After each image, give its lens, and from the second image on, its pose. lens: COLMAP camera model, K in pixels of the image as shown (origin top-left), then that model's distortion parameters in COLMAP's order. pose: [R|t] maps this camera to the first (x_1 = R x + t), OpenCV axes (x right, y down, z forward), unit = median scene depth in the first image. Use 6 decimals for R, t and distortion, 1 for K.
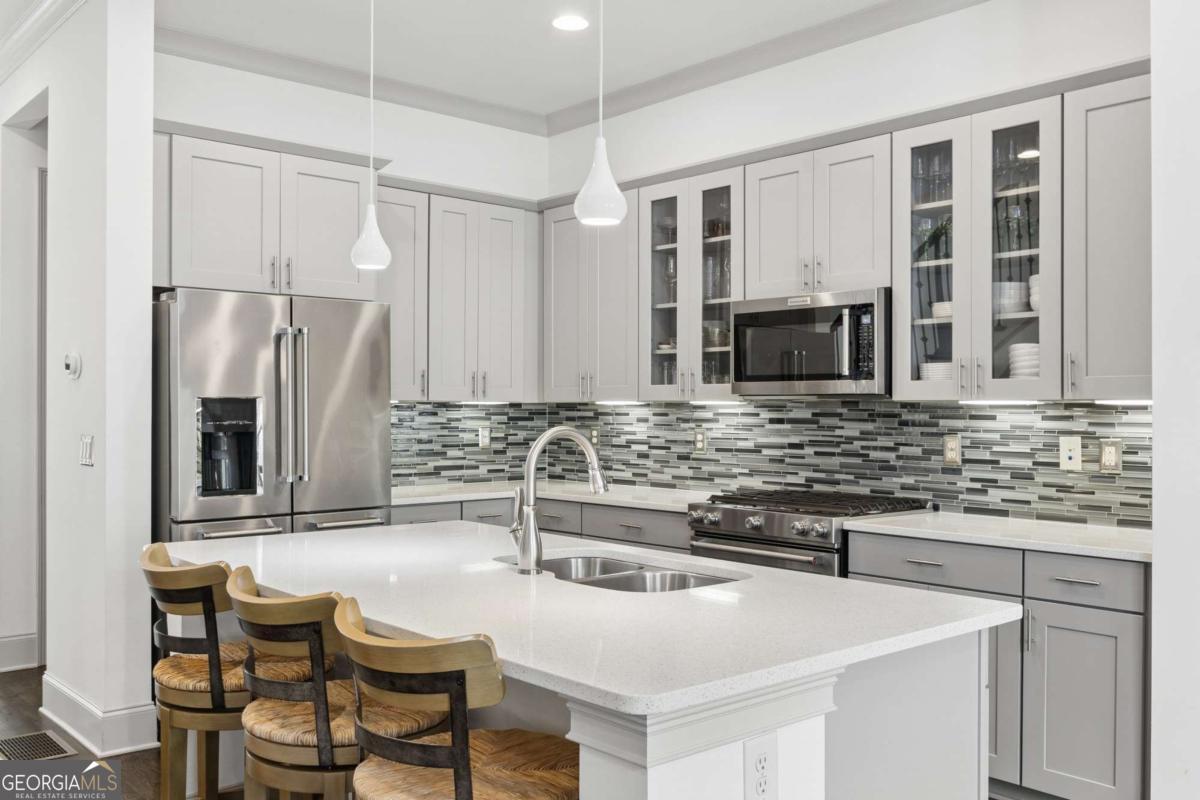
lens RADIAL K [[1070.4, 0, 621.7], [0, 1070.4, 410.5], [0, 0, 1]] dist [-0.002296, -0.026800]
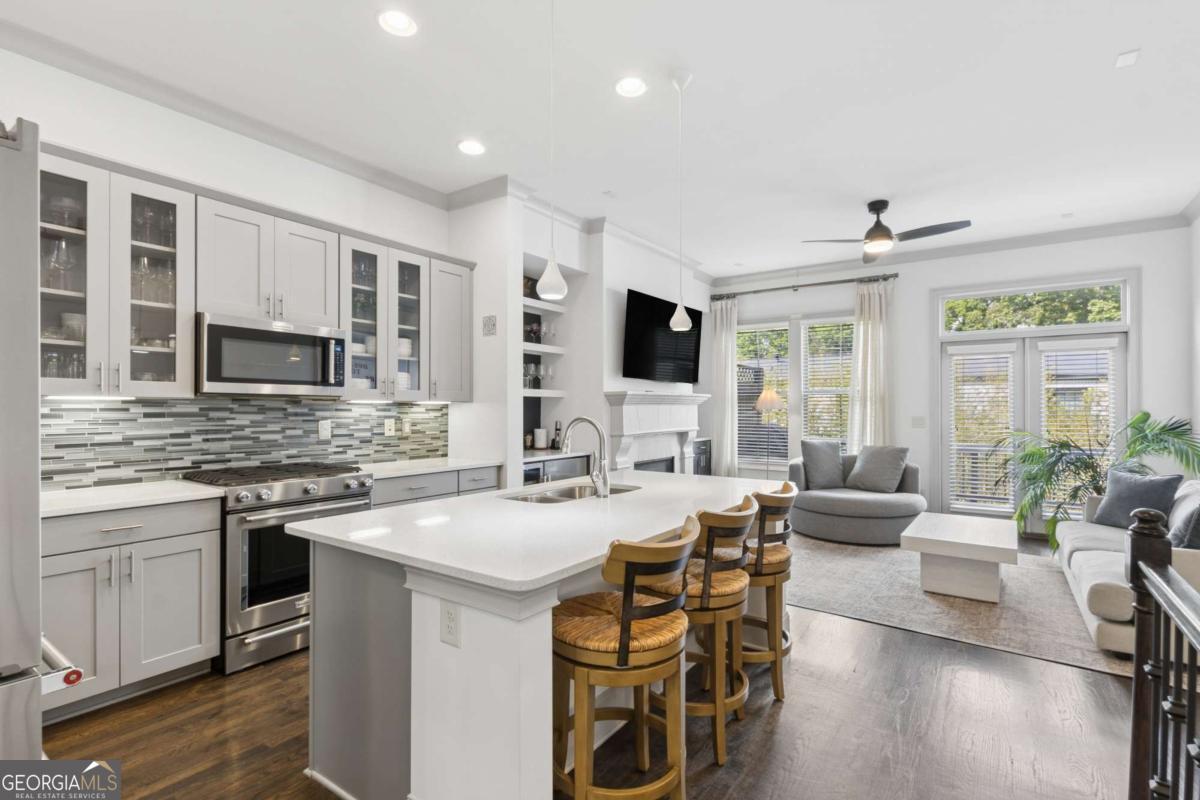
lens RADIAL K [[569.4, 0, 590.8], [0, 569.4, 407.5], [0, 0, 1]] dist [0.004972, -0.001972]
pose [[-0.232940, -0.003928, 0.972483, -0.619918], [-0.002548, 0.999991, 0.003429, -0.001884], [-0.972488, -0.001679, -0.232948, 0.765623]]
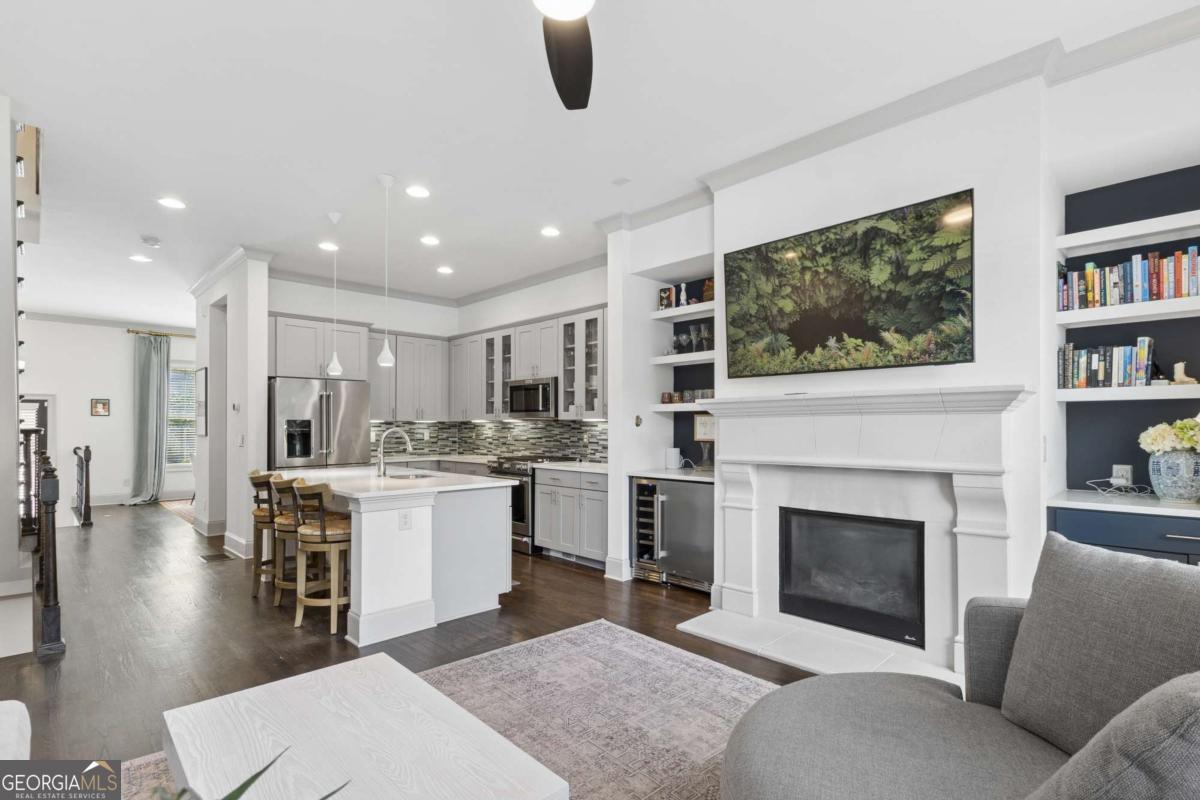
lens RADIAL K [[569.4, 0, 614.6], [0, 569.4, 424.4], [0, 0, 1]] dist [0.004972, -0.001972]
pose [[0.997806, -0.004722, 0.066037, 0.274017], [0.005060, 0.999975, -0.004950, 0.009384], [-0.066012, 0.005273, 0.997805, -0.383083]]
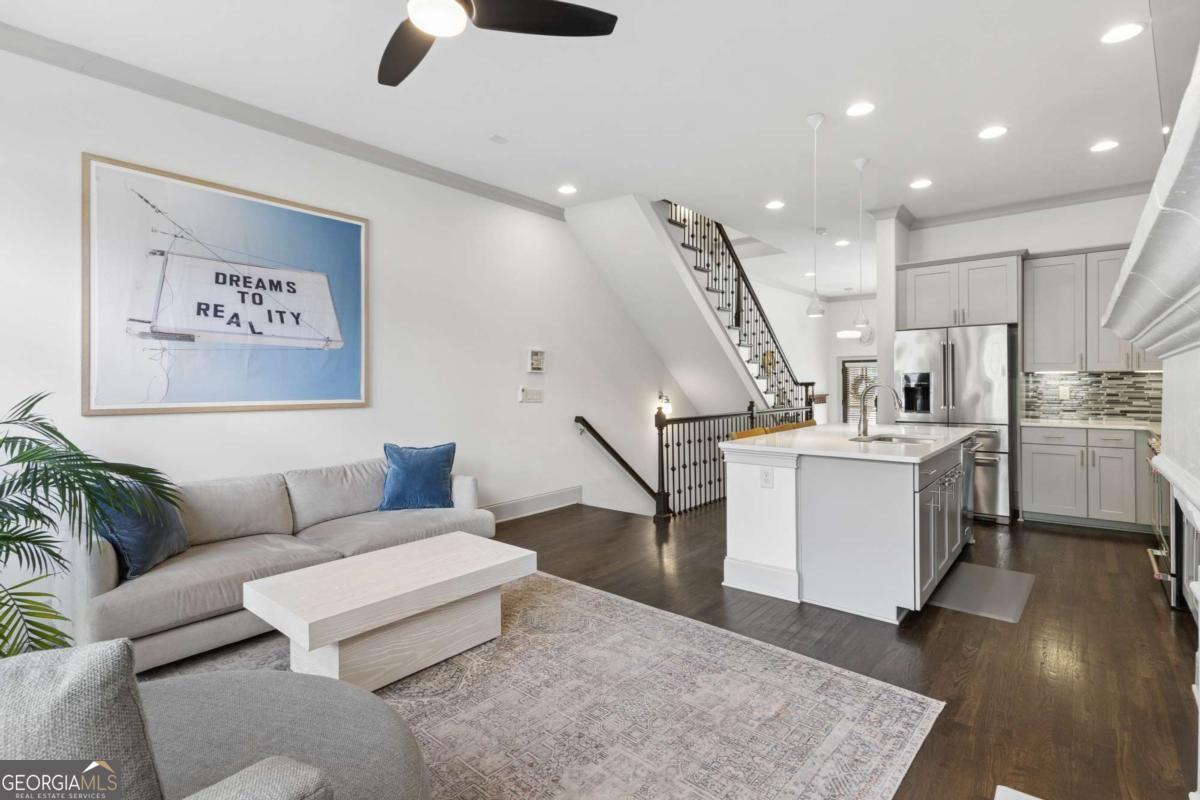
lens RADIAL K [[569.4, 0, 596.7], [0, 569.4, 384.0], [0, 0, 1]] dist [0.004972, -0.001972]
pose [[0.166505, -0.002910, -0.986036, 0.742911], [0.007166, 0.999973, -0.001741, 0.008942], [0.986015, -0.006776, 0.166521, 0.058764]]
